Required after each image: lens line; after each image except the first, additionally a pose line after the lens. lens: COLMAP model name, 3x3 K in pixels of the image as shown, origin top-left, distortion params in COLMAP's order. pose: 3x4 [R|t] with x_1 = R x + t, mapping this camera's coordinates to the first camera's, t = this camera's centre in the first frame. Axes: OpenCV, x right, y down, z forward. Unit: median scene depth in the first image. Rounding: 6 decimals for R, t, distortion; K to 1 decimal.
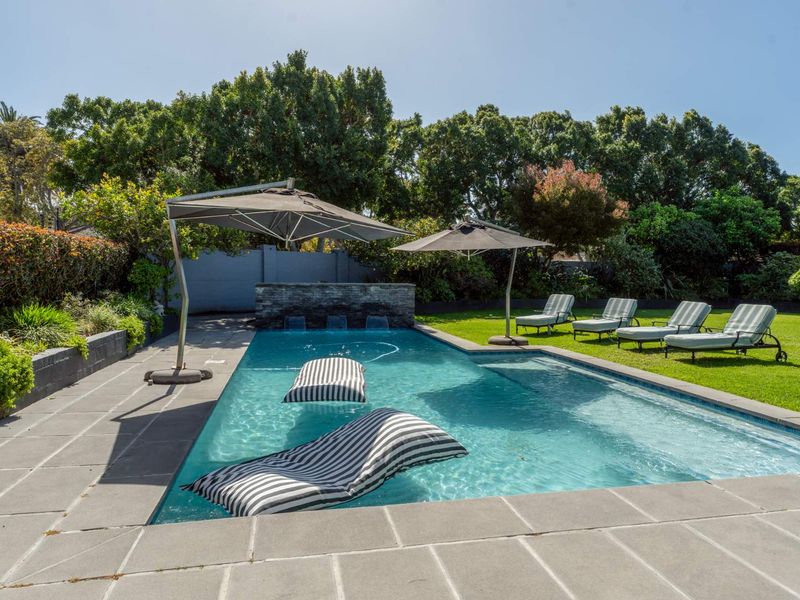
lens RADIAL K [[500.3, 0, 398.0], [0, 500.3, 316.9], [0, 0, 1]] dist [-0.004769, 0.001083]
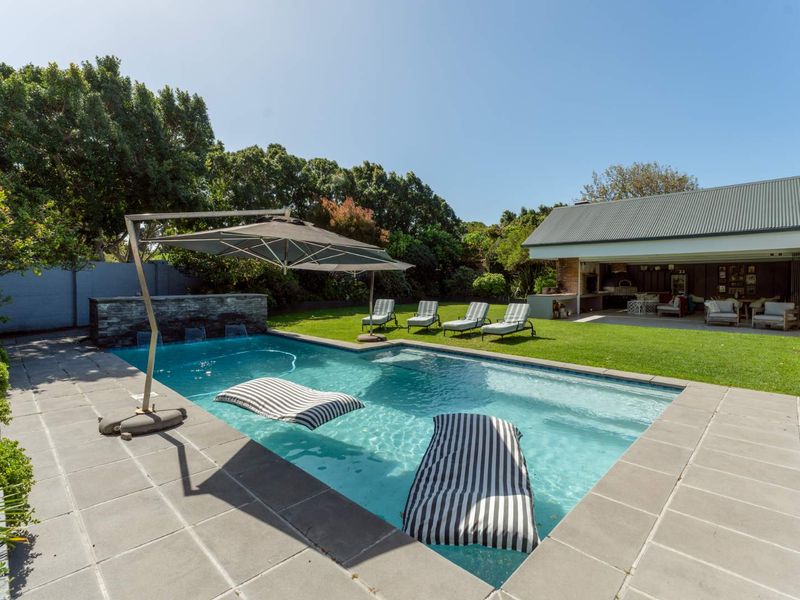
lens RADIAL K [[389.7, 0, 400.0], [0, 389.7, 300.0], [0, 0, 1]] dist [-0.000943, 0.000588]
pose [[0.826700, -0.038077, 0.561353, -0.171254], [0.052372, 0.998583, -0.009394, -0.022889], [-0.560200, 0.037165, 0.827523, 0.074207]]
